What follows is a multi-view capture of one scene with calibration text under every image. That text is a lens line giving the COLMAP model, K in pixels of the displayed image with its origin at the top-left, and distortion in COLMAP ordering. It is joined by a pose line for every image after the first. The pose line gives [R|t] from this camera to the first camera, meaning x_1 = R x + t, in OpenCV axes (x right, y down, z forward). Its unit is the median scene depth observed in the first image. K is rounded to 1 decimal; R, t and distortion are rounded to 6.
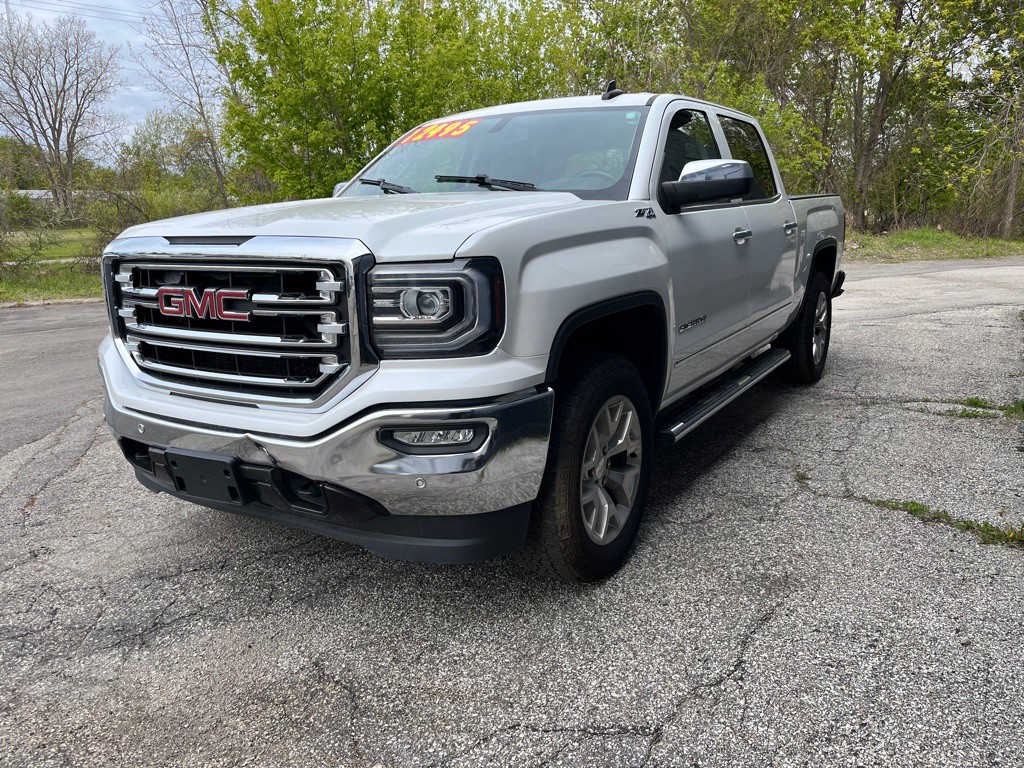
lens RADIAL K [[772.4, 0, 517.6], [0, 772.4, 388.8], [0, 0, 1]] dist [0.056201, -0.073927]
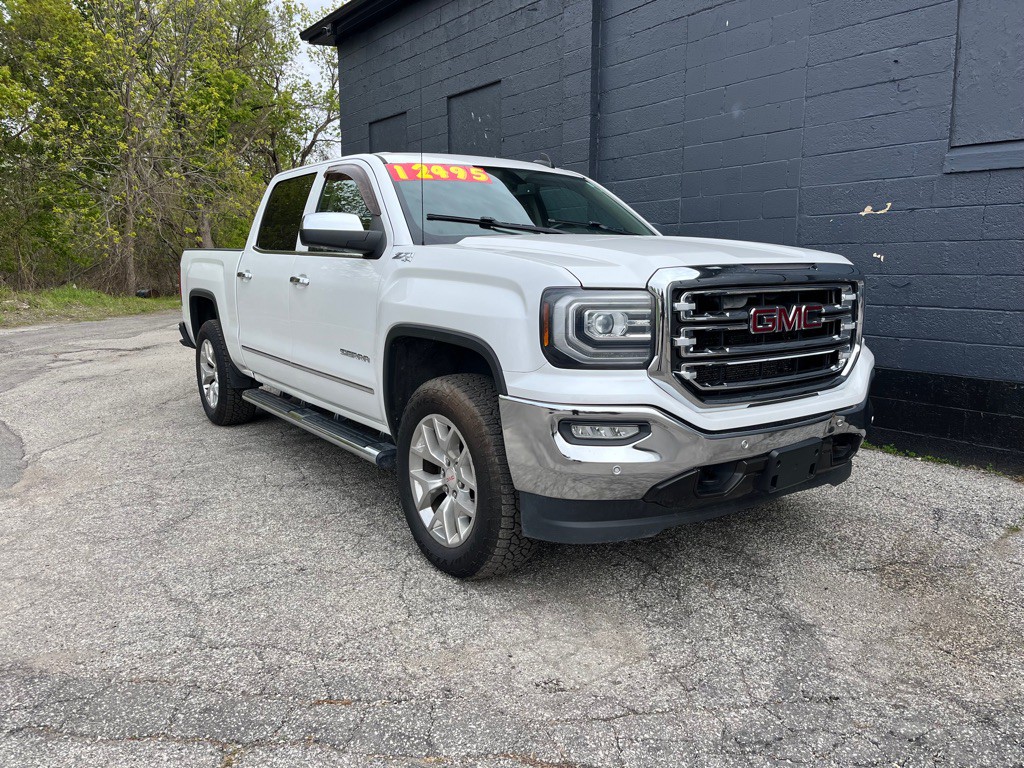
lens RADIAL K [[772.4, 0, 521.5], [0, 772.4, 385.9], [0, 0, 1]] dist [0.056201, -0.073927]
pose [[0.386276, -0.123592, 0.914066, -1.026144], [0.199101, 0.978793, 0.048206, -0.090493], [-0.900639, 0.163370, 0.402691, 0.555750]]
